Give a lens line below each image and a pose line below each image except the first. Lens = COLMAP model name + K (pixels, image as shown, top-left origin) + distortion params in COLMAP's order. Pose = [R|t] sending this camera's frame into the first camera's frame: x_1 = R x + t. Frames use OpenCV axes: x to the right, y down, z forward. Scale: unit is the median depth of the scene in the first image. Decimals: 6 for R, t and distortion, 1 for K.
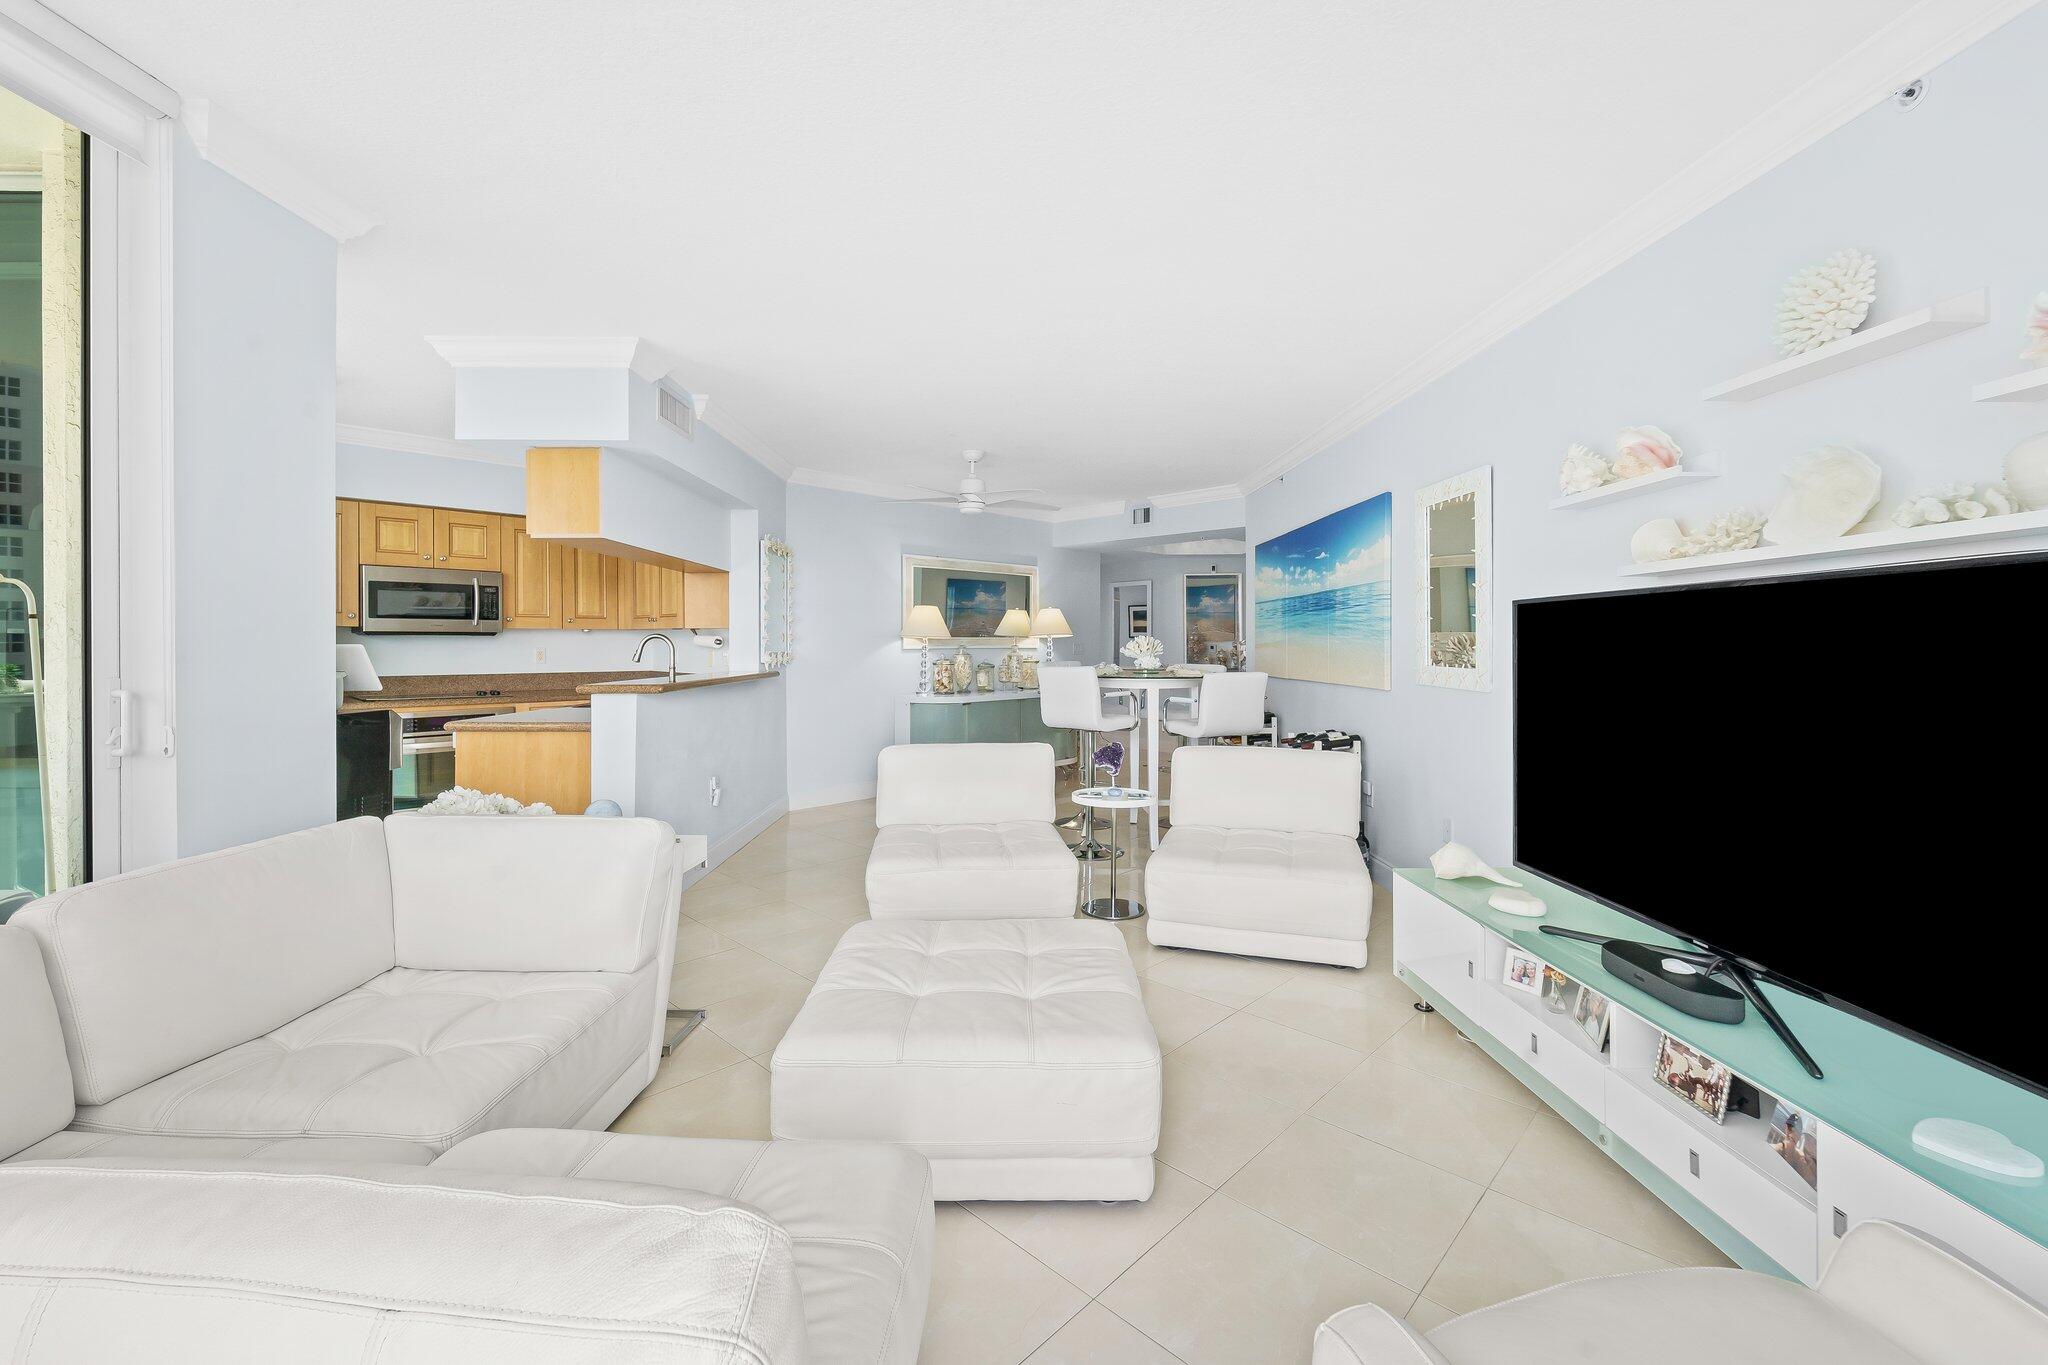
lens RADIAL K [[835.8, 0, 1026.7], [0, 835.8, 656.4], [0, 0, 1]] dist [0.002634, -0.000472]
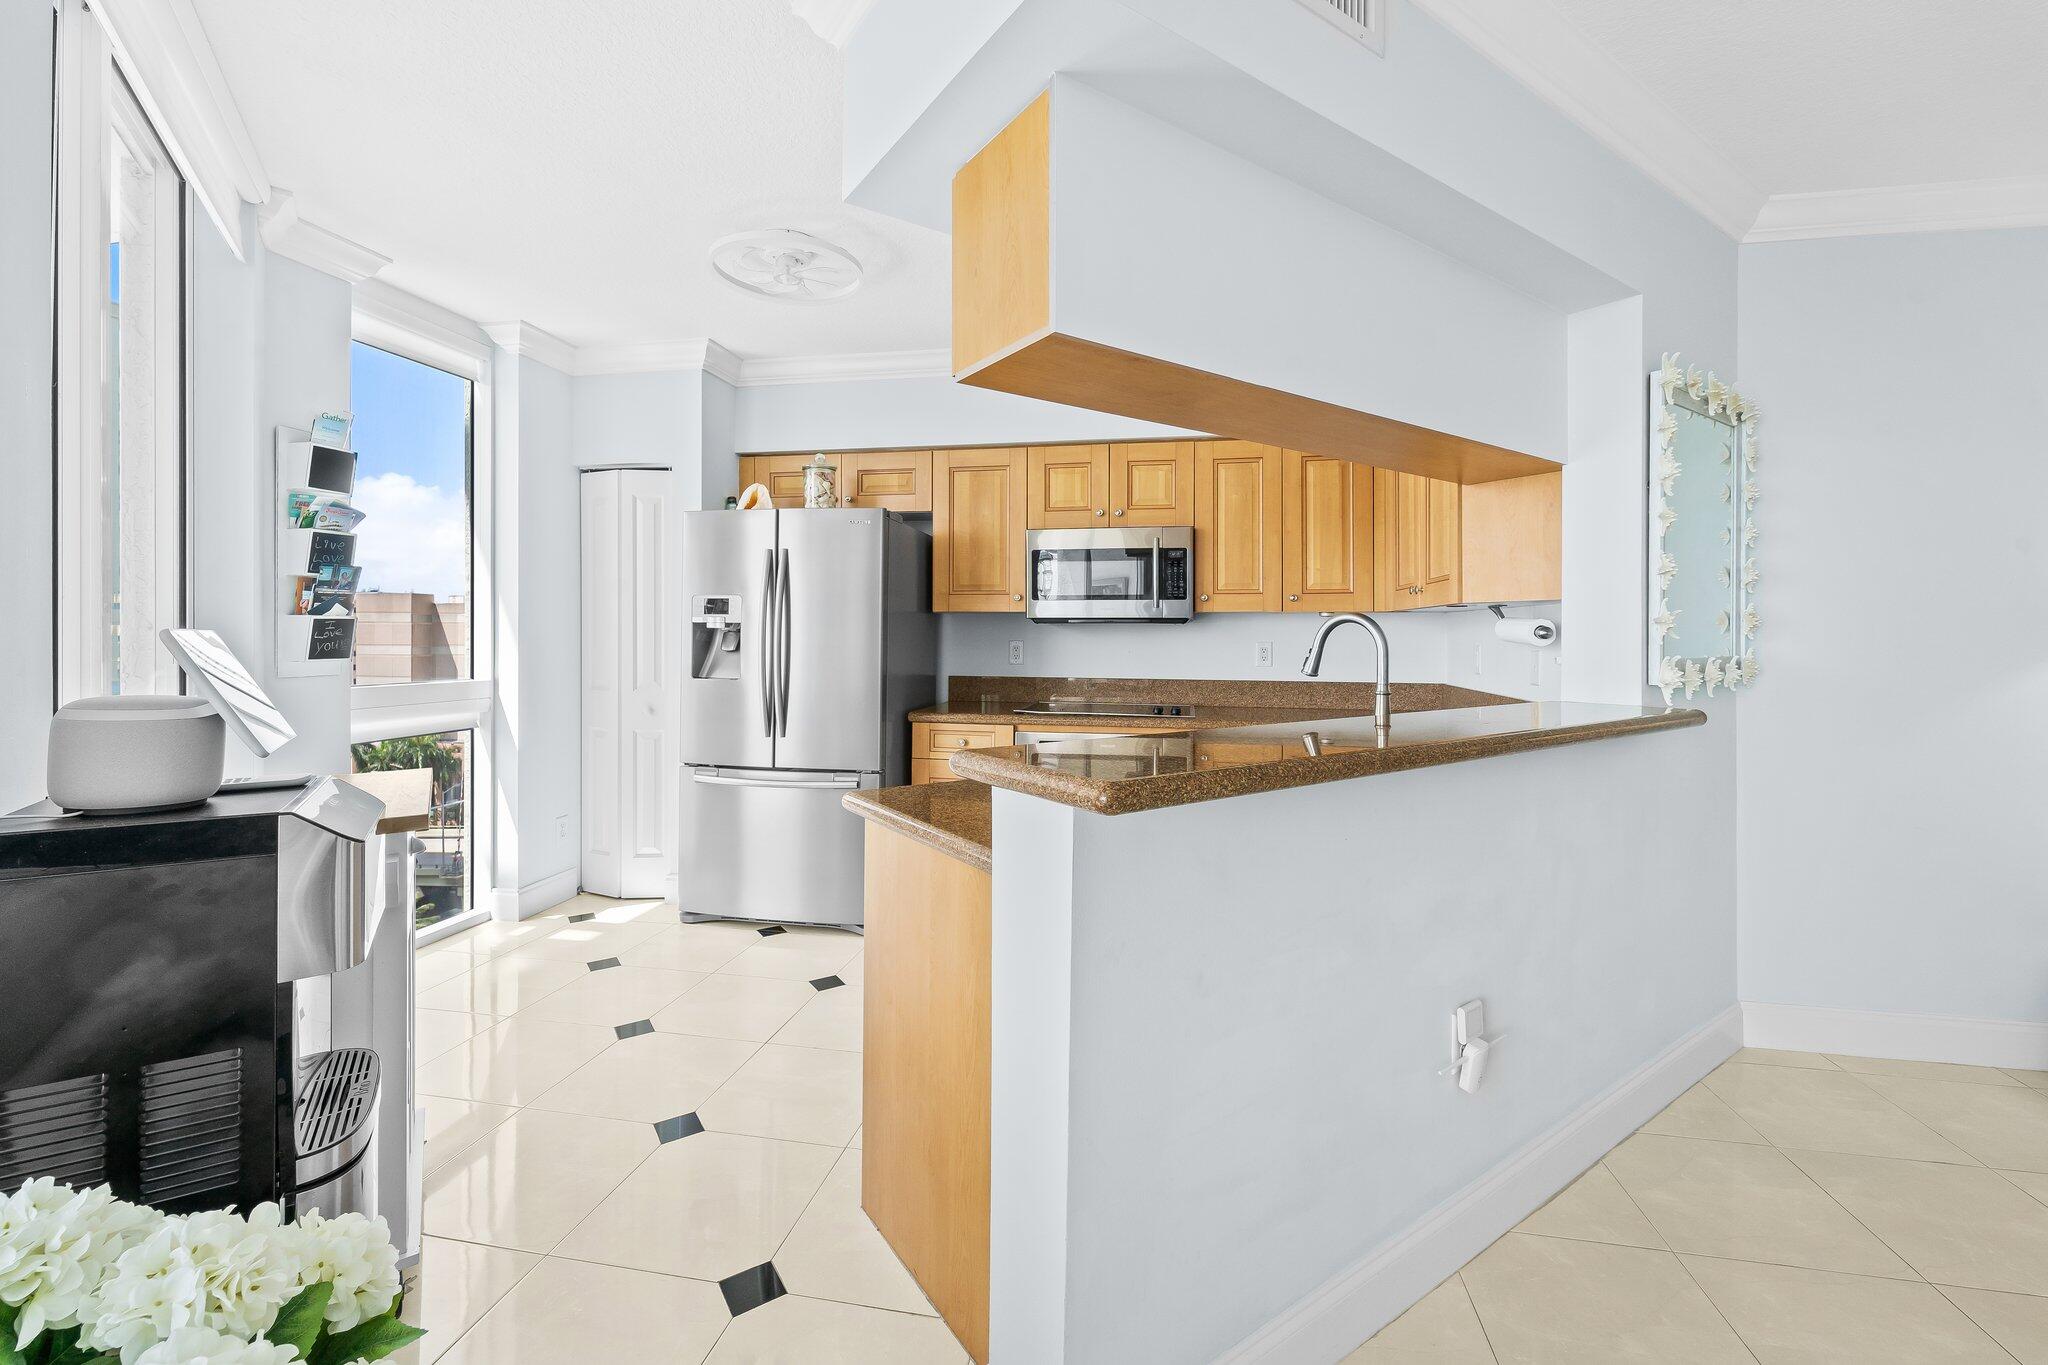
lens RADIAL K [[848.5, 0, 1028.4], [0, 848.5, 634.2], [0, 0, 1]] dist [0.000864, -0.000059]
pose [[0.545099, 0.000782, -0.838372, -0.143389], [-0.015594, 0.999836, -0.009206, -0.008115], [0.838227, 0.018092, 0.545021, 0.539176]]
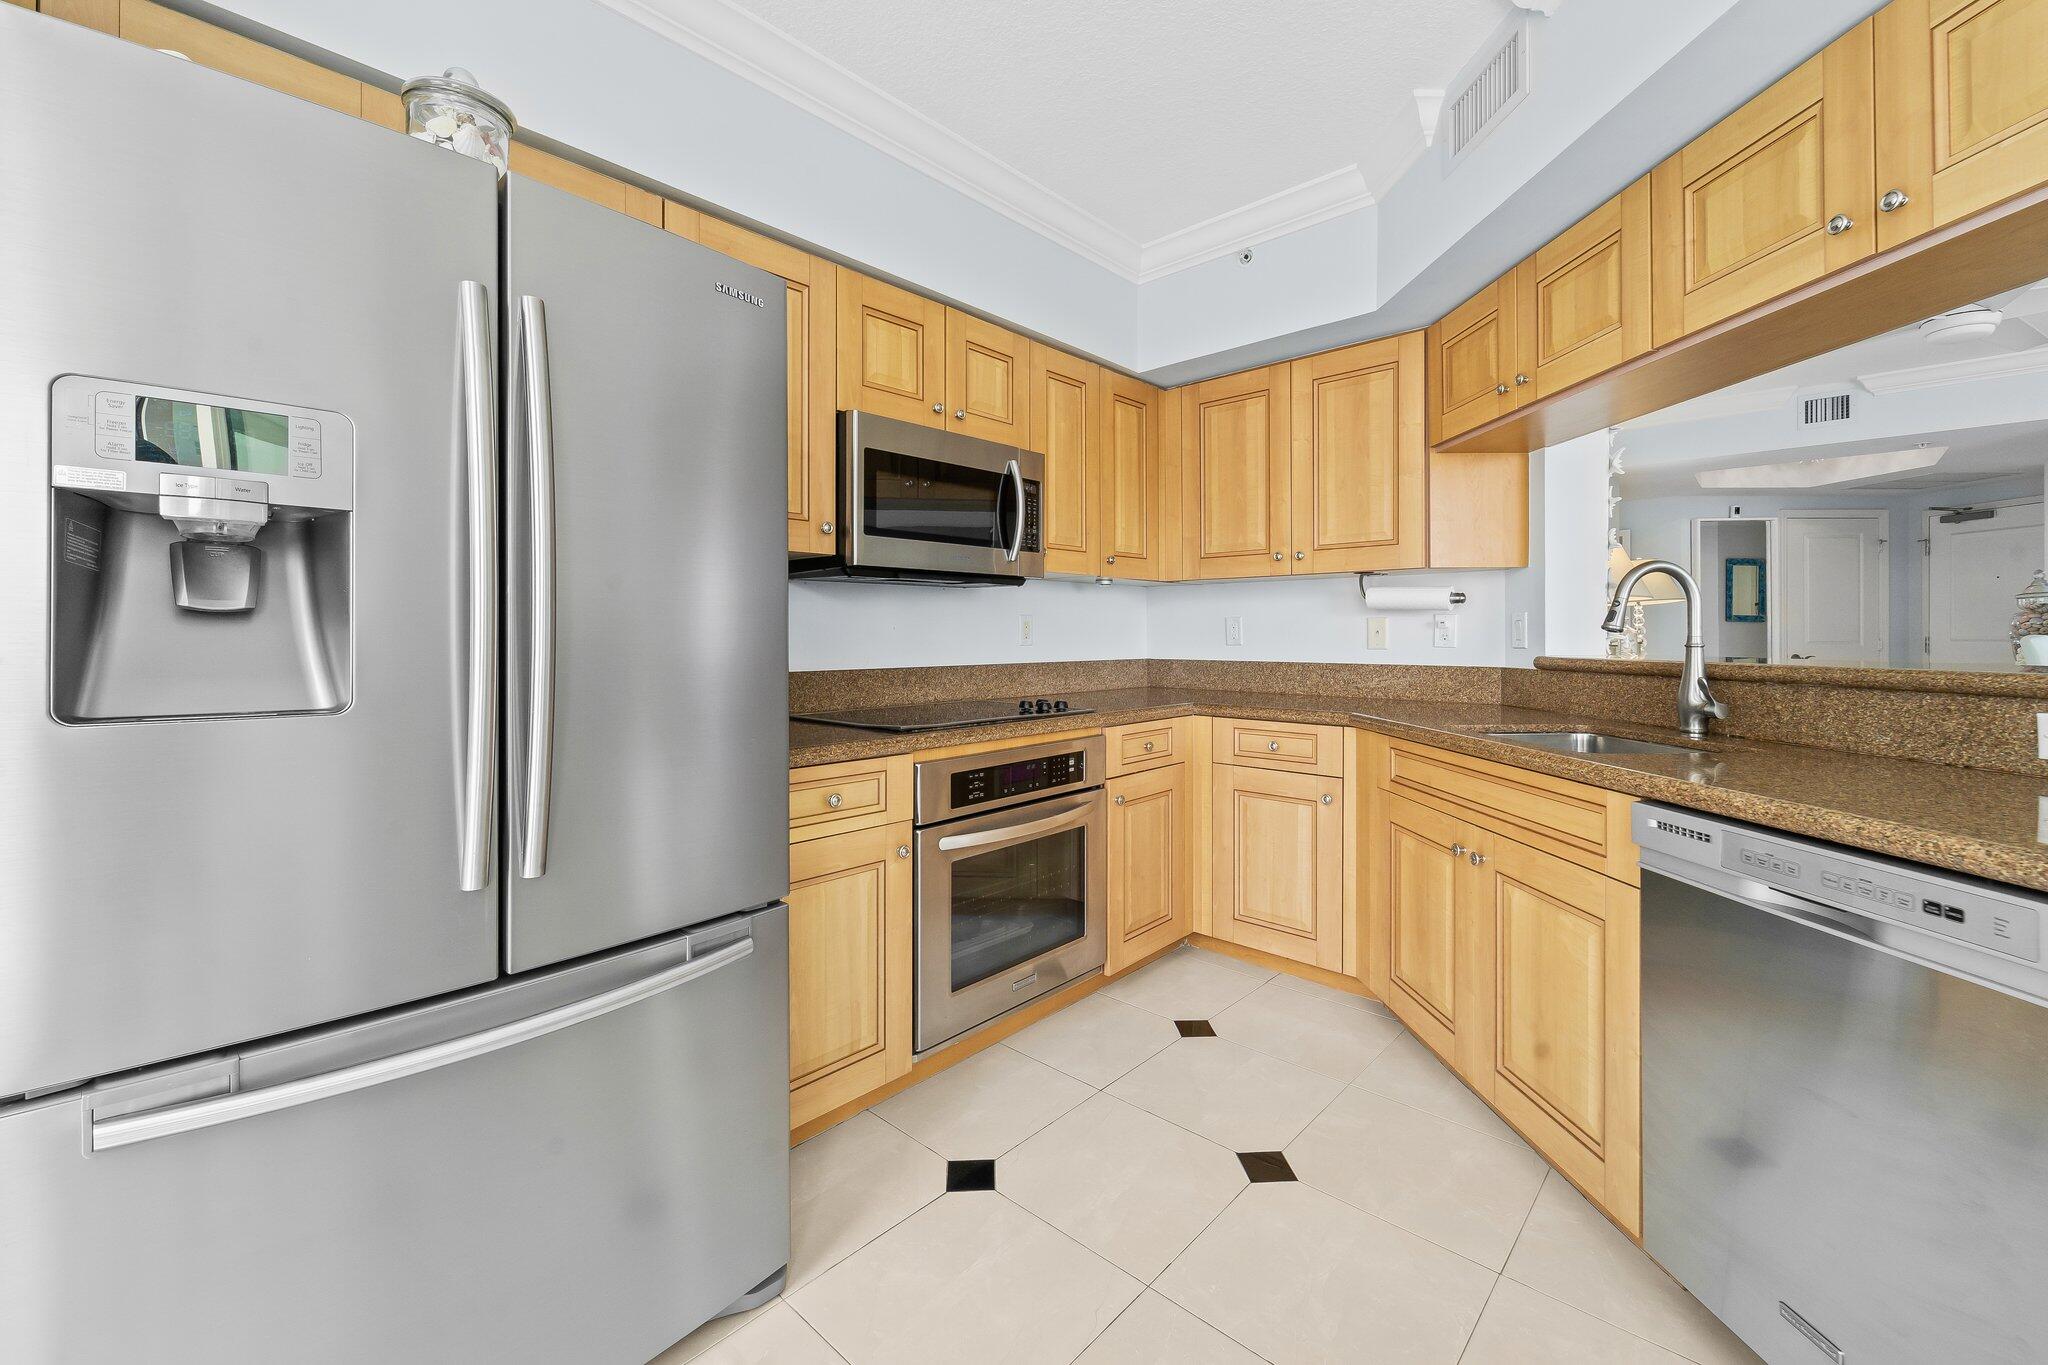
lens RADIAL K [[818.2, 0, 1023.6], [0, 818.2, 679.5], [0, 0, 1]] dist [0.005606, -0.002768]
pose [[0.999973, -0.006001, 0.004155, -0.647715], [0.005837, 0.999245, 0.038414, 0.011597], [-0.004382, -0.038389, 0.999253, 0.526439]]
